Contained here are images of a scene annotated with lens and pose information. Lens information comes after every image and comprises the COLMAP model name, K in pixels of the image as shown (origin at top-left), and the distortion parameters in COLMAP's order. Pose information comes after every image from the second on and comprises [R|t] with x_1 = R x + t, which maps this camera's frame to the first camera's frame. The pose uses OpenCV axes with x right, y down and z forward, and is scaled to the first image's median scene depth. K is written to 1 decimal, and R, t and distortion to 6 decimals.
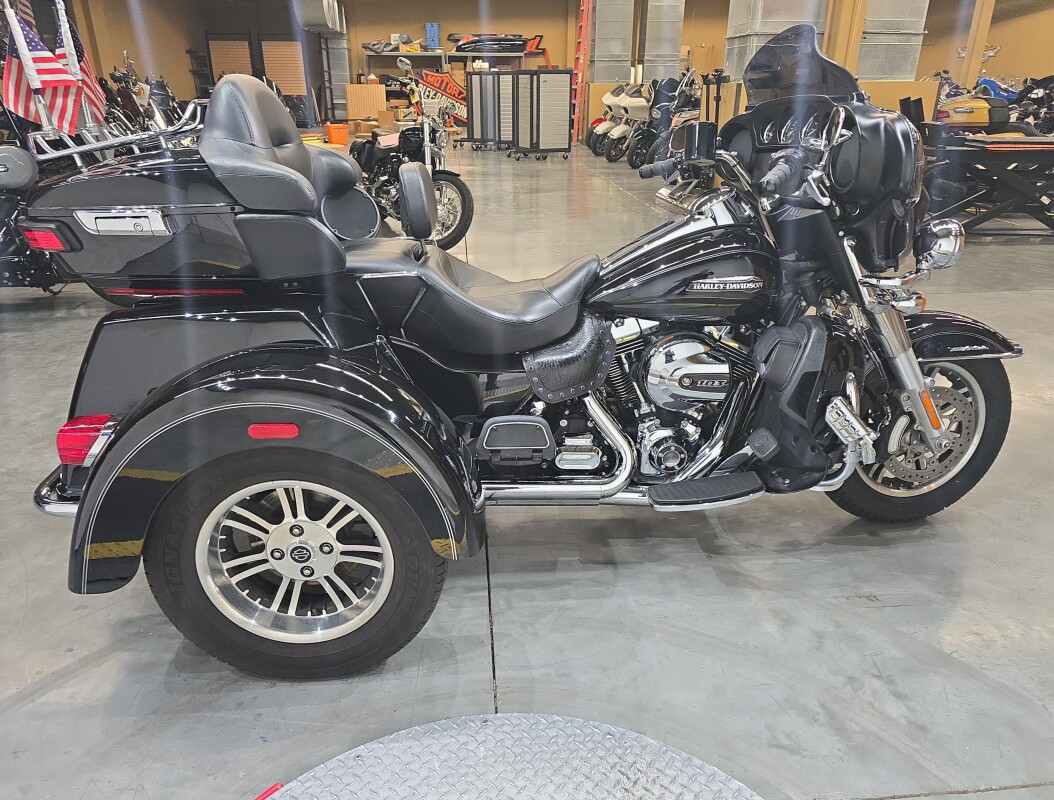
lens RADIAL K [[736.1, 0, 528.6], [0, 736.1, 402.2], [0, 0, 1]] dist [0.020916, -0.009100]
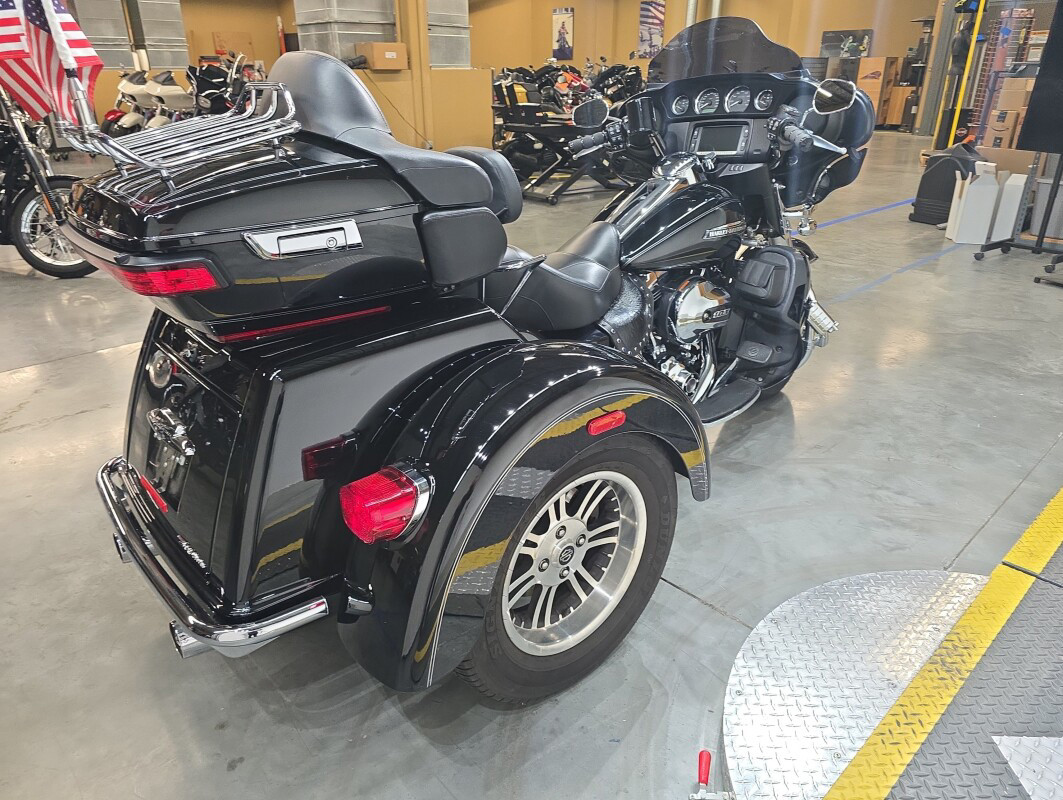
lens RADIAL K [[724.5, 0, 532.2], [0, 724.5, 402.2], [0, 0, 1]] dist [0.028626, -0.012664]
pose [[0.785340, -0.257746, 0.562857, -0.752101], [0.247998, 0.964048, 0.095435, -0.080412], [-0.567219, 0.064638, 0.821027, 0.212371]]
